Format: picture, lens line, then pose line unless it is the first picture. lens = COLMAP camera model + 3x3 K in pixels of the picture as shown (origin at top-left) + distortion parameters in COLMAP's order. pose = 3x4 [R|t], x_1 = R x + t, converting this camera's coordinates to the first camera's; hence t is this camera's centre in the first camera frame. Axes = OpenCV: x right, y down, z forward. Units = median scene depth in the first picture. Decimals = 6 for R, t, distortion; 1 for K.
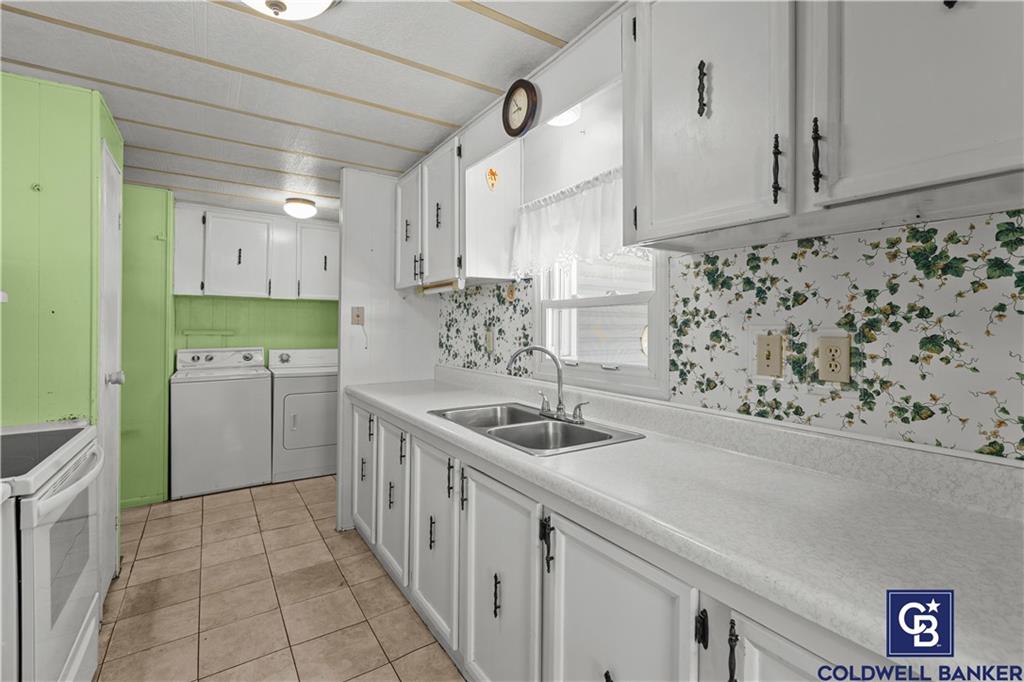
lens RADIAL K [[461.1, 0, 512.2], [0, 461.1, 322.5], [0, 0, 1]] dist [0.002946, 0.000365]
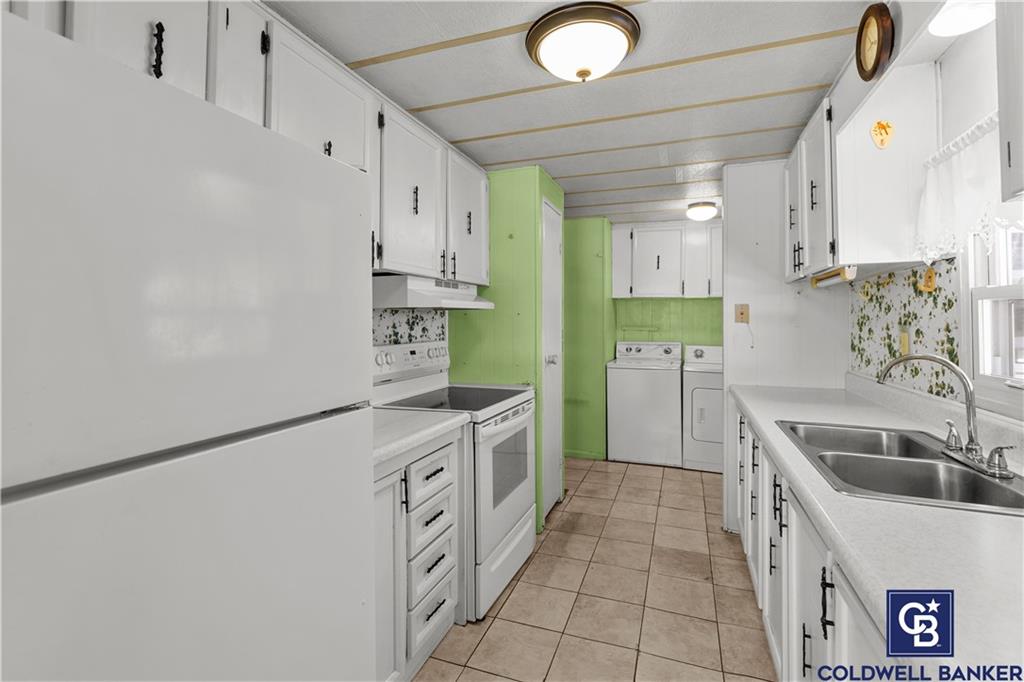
lens RADIAL K [[463.0, 0, 511.4], [0, 463.0, 311.2], [0, 0, 1]] dist [0.000083, -0.000093]
pose [[0.589963, -0.016081, -0.807270, 0.179879], [0.002258, 0.999831, -0.018267, -0.002664], [0.807427, 0.008954, 0.589899, 0.040954]]
